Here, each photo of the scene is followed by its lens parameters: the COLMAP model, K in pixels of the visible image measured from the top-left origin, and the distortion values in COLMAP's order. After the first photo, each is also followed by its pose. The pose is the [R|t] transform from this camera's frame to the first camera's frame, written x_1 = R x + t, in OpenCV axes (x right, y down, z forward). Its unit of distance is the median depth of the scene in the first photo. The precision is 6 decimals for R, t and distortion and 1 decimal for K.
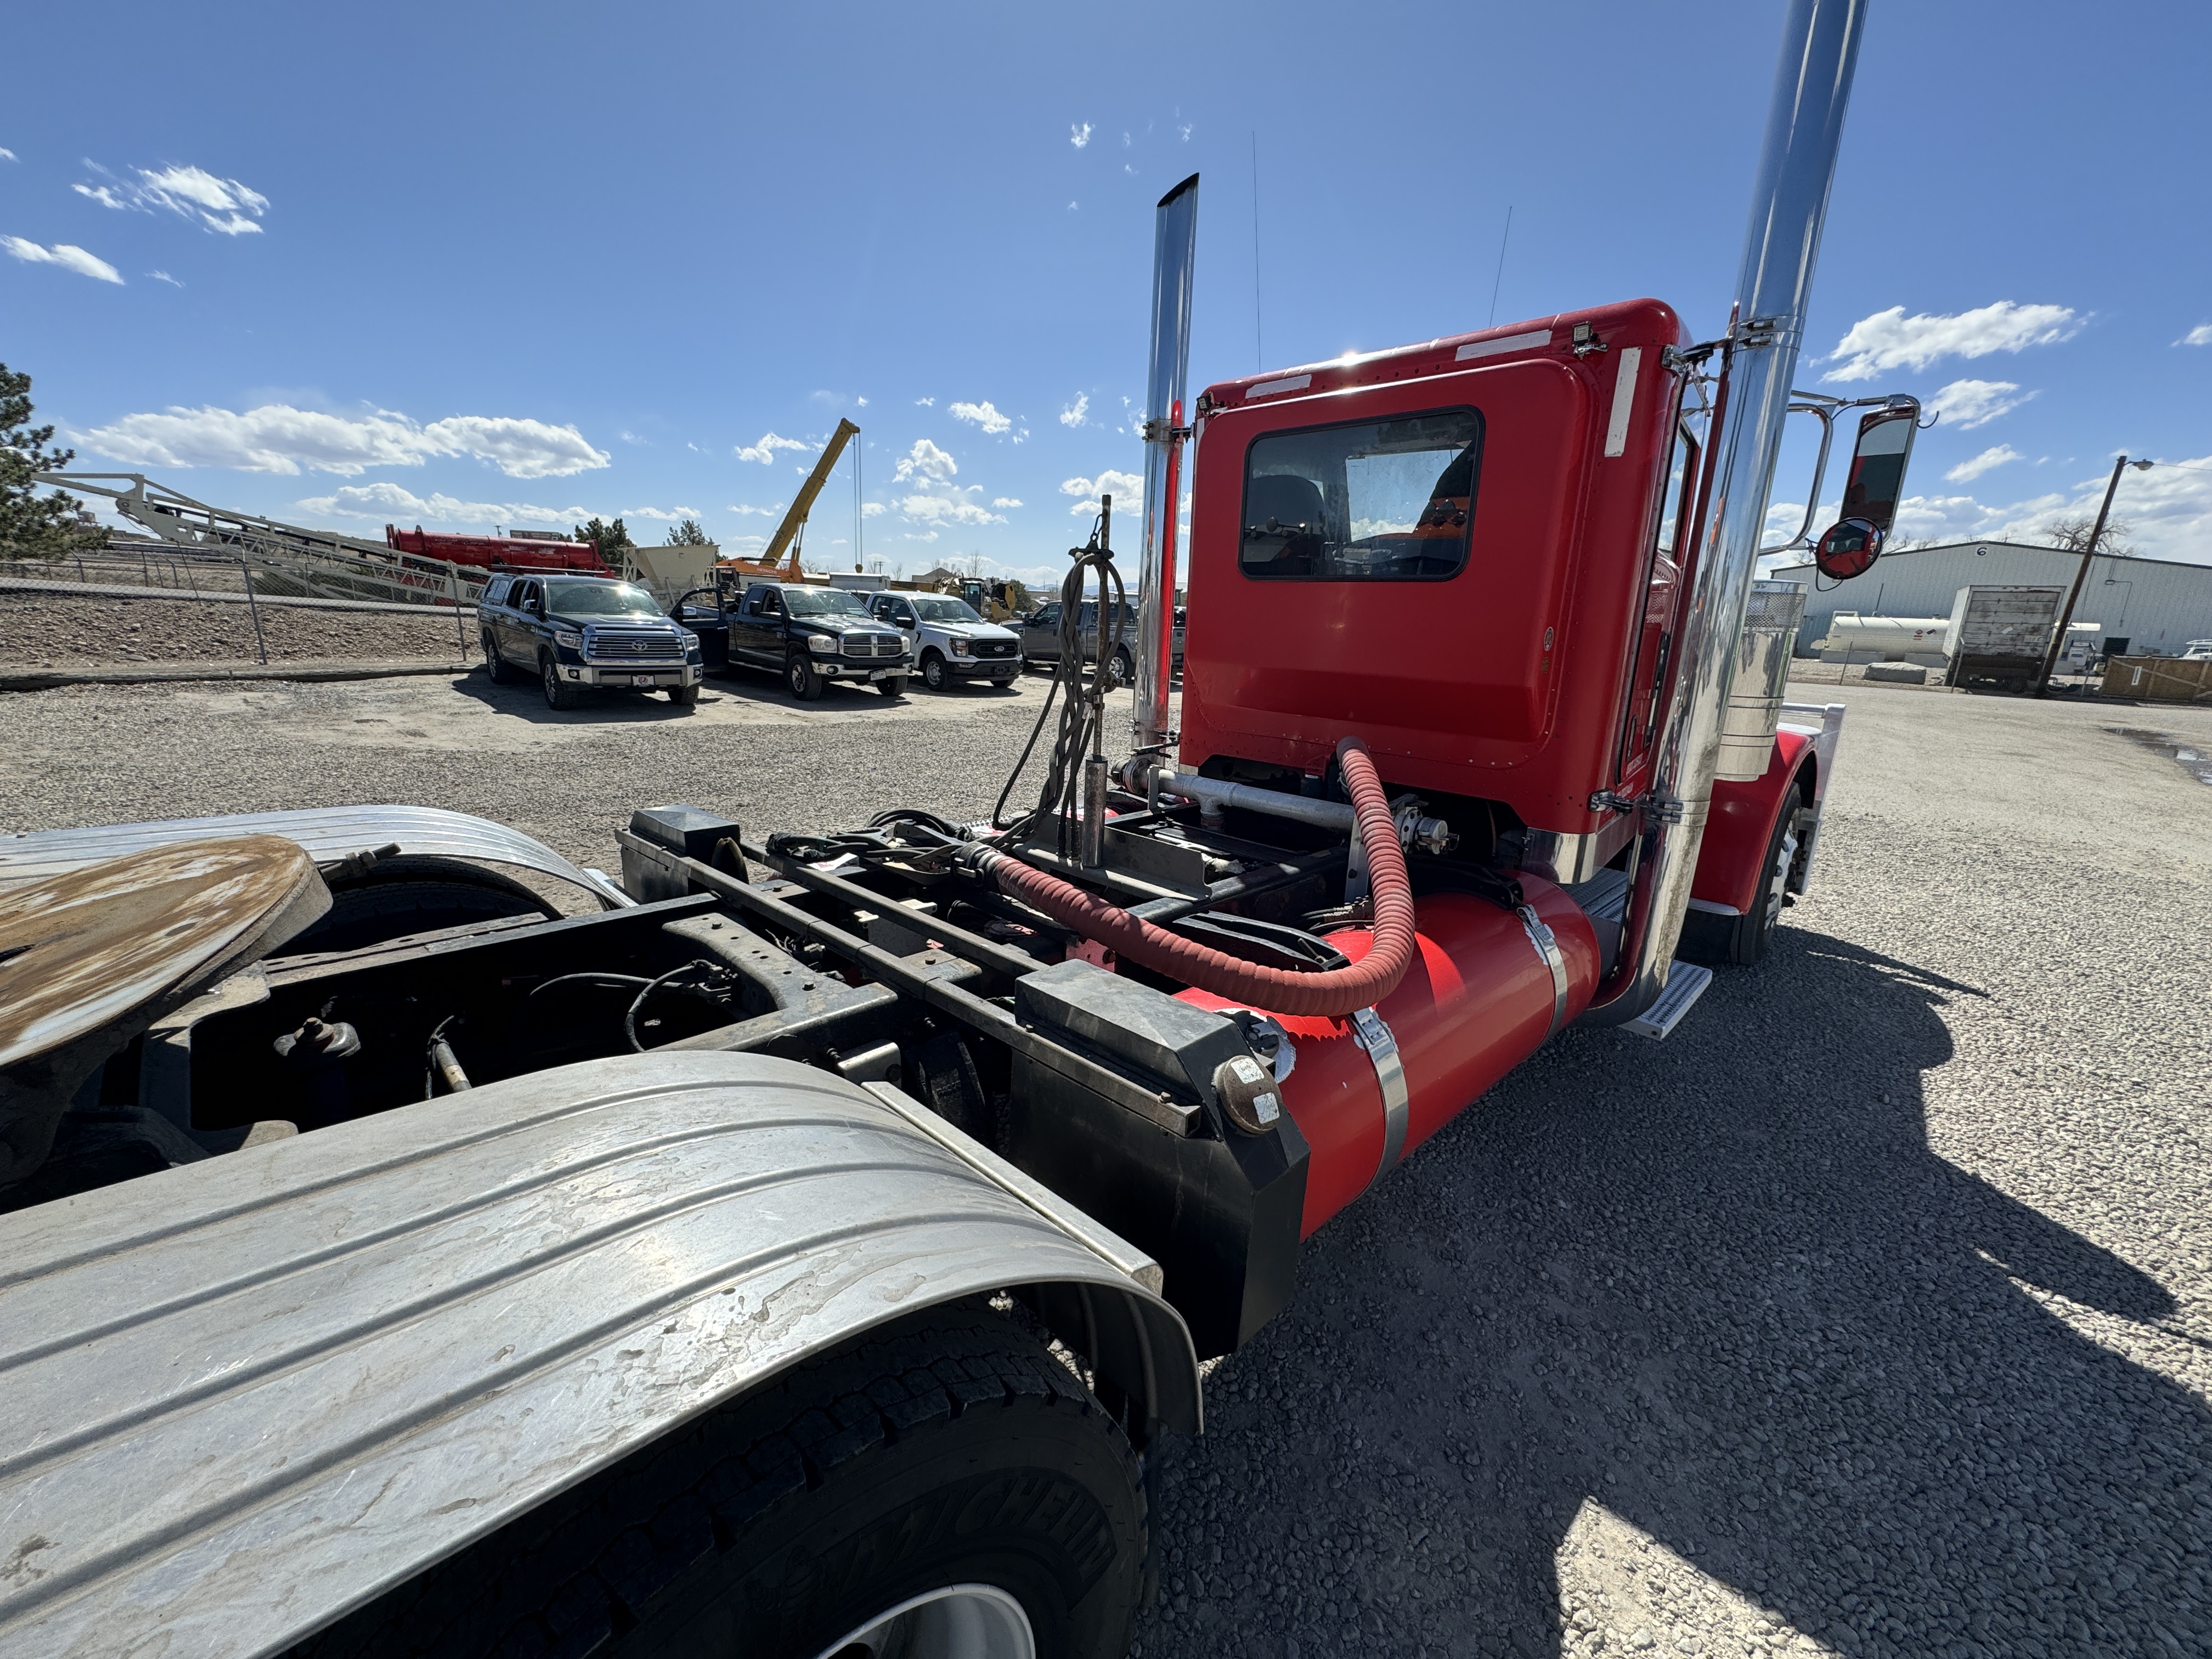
lens RADIAL K [[883.8, 0, 1105.0], [0, 883.8, 850.0], [0, 0, 1]] dist [-0.005508, 0.001734]
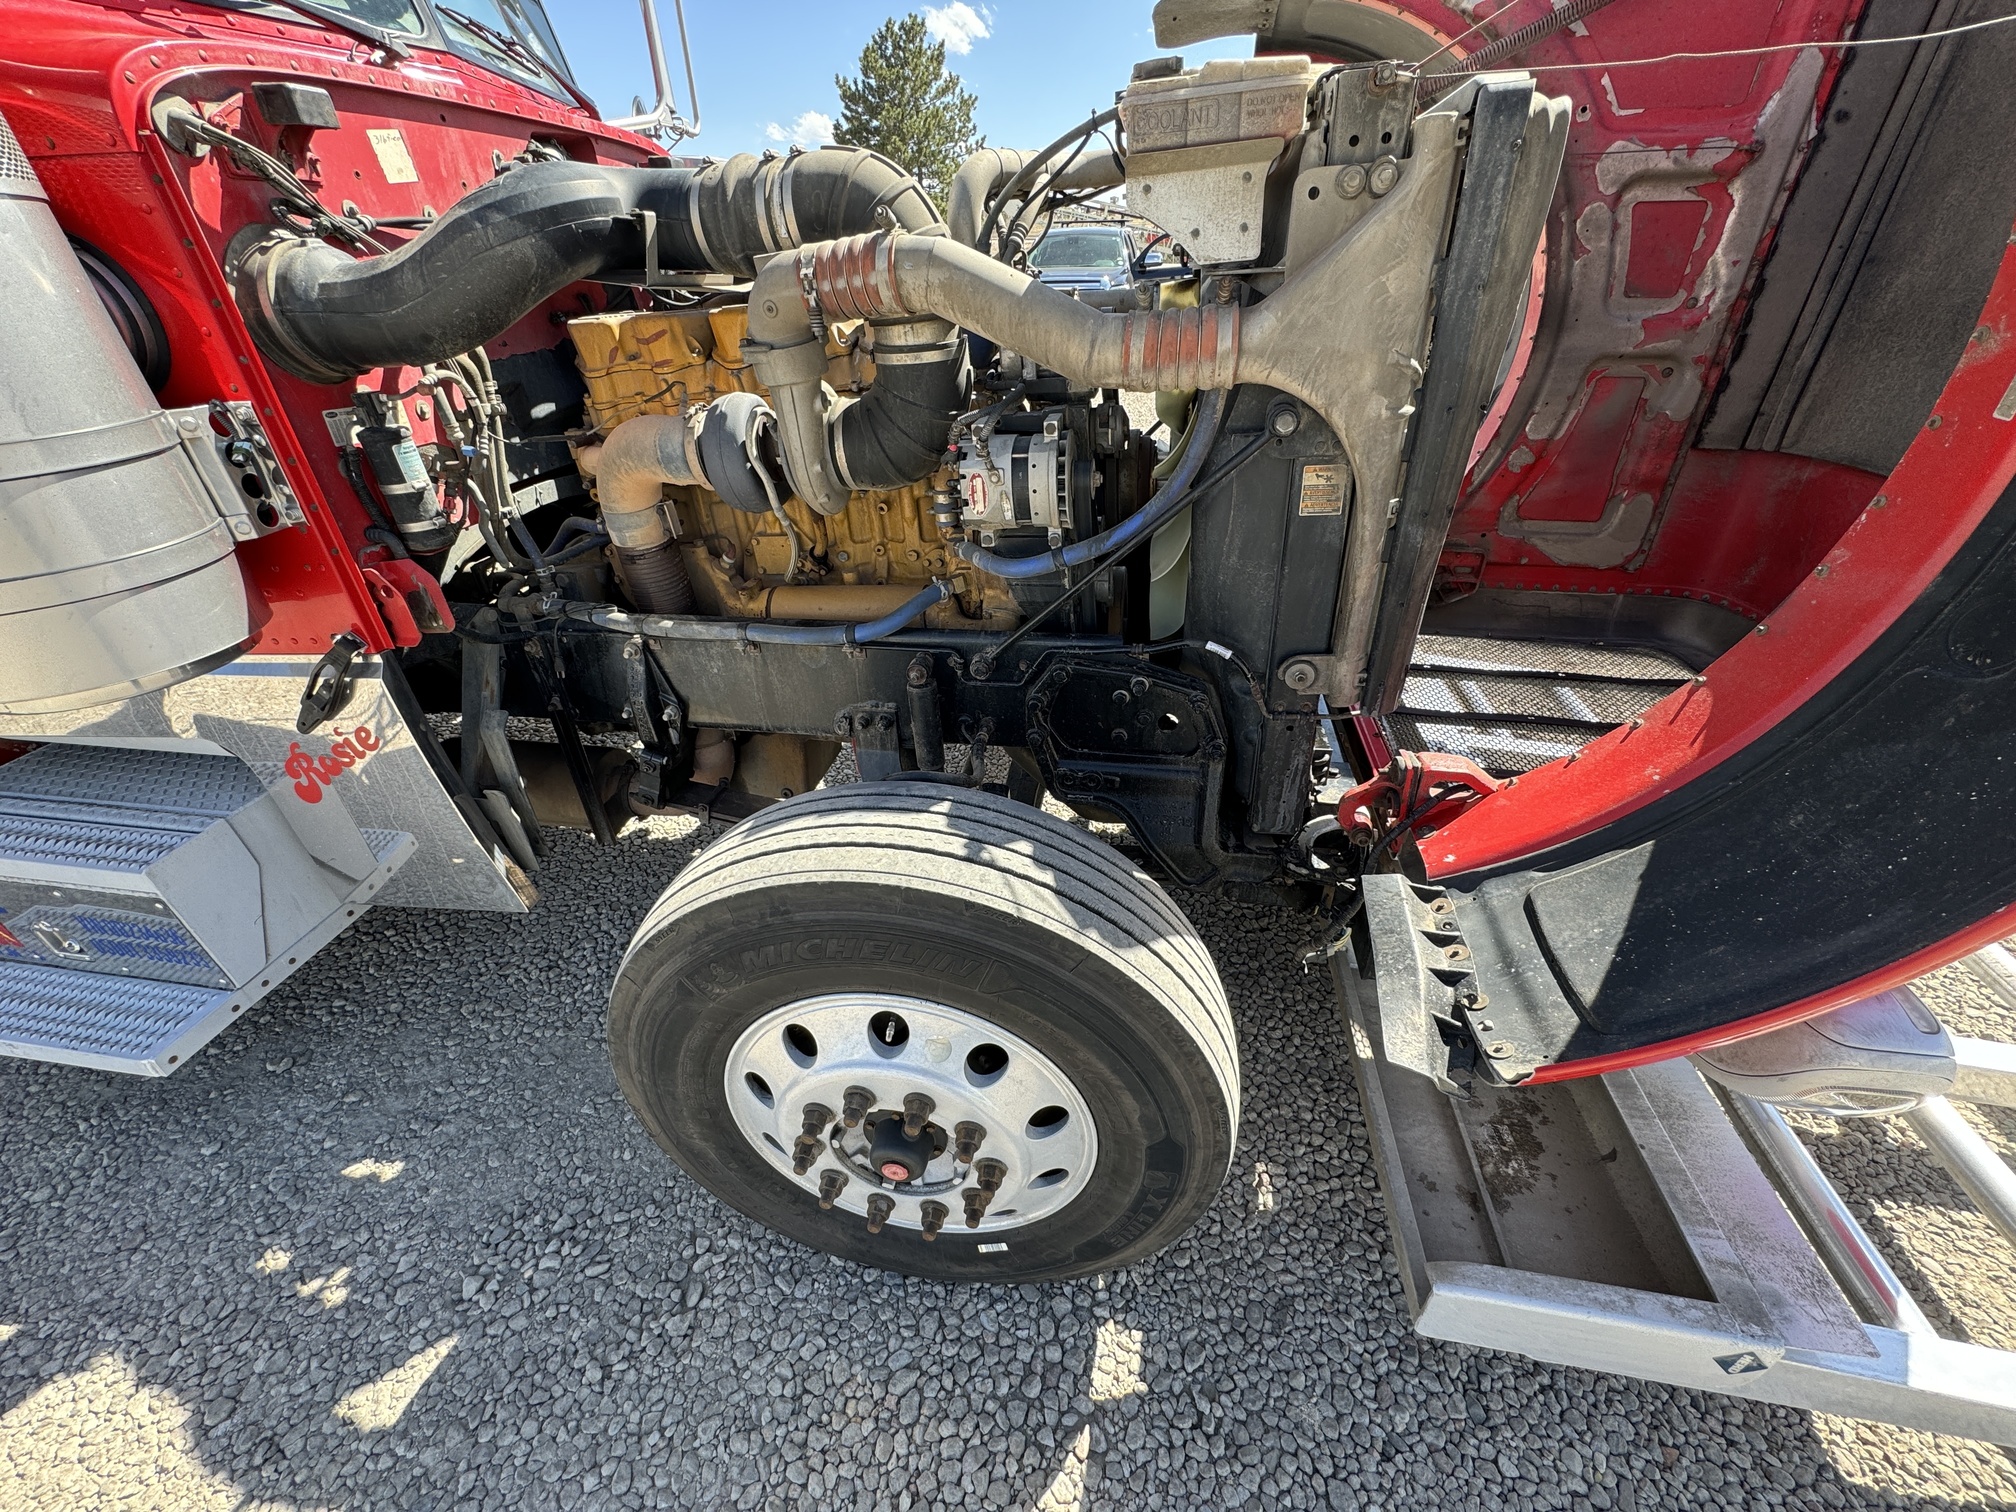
lens RADIAL K [[805.5, 0, 1011.3], [0, 805.5, 758.8], [0, 0, 1]] dist [-0.005508, 0.001734]
pose [[0.575725, 0.390831, -0.718187, 0.286962], [-0.164413, 0.915757, 0.366547, -0.057667], [0.800943, -0.092951, 0.591482, 0.270043]]
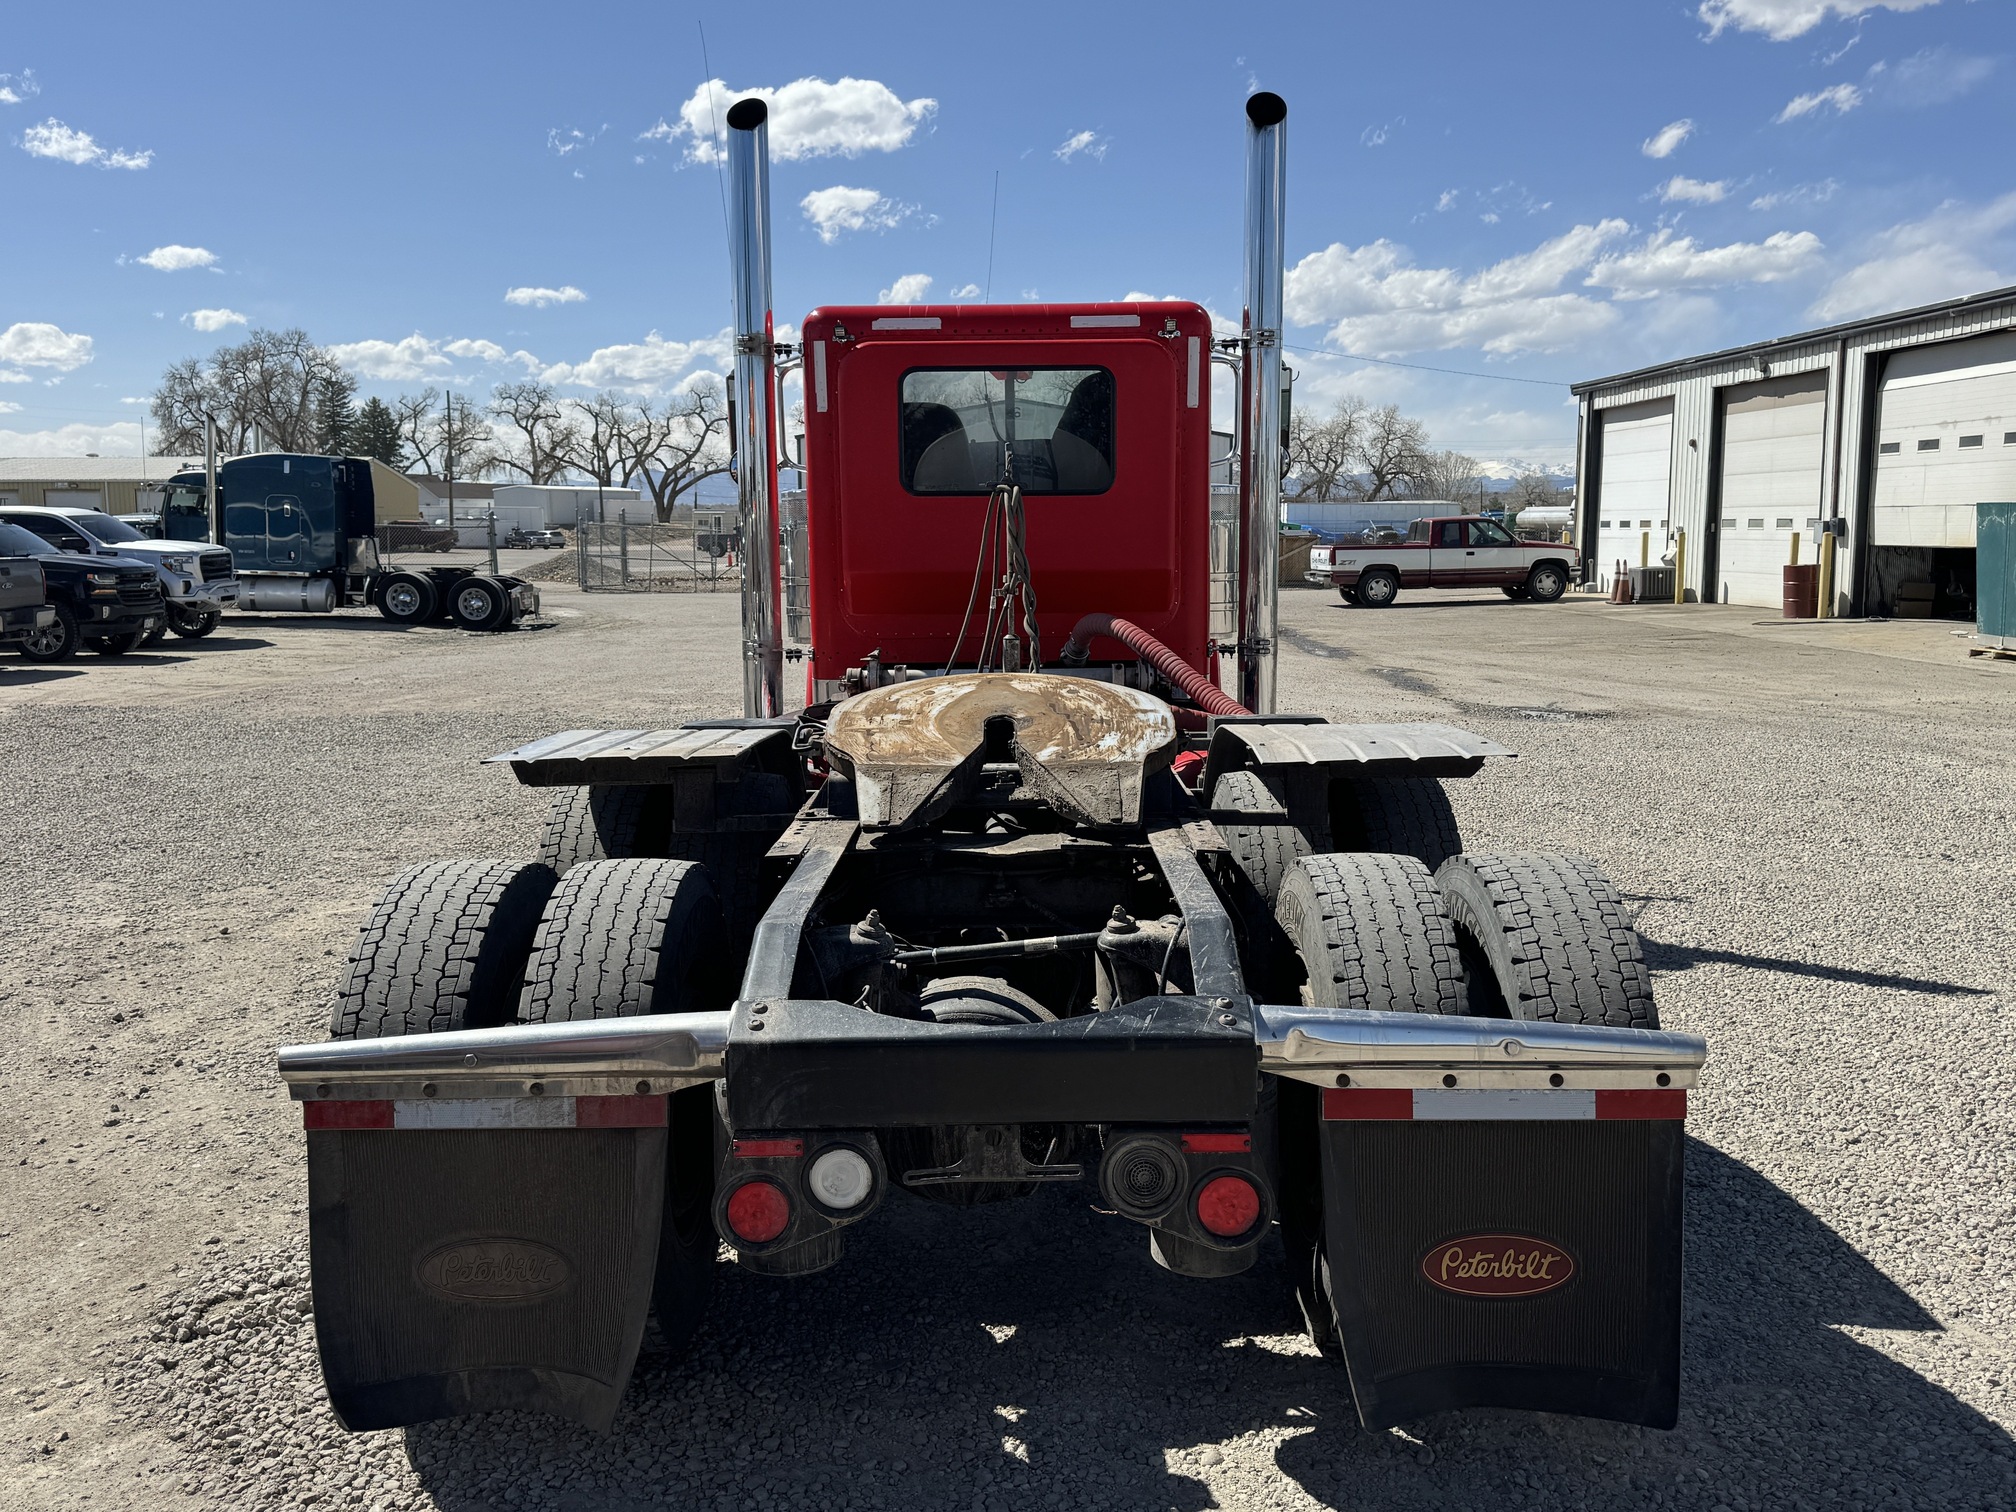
lens RADIAL K [[1718.0, 0, 1023.0], [0, 1718.0, 796.4], [0, 0, 1]] dist [0.053319, -0.052113]
pose [[0.703649, -0.148370, 0.694884, -0.293017], [0.216011, 0.976337, -0.010270, 0.025084], [-0.676917, 0.157329, 0.719049, -0.128716]]
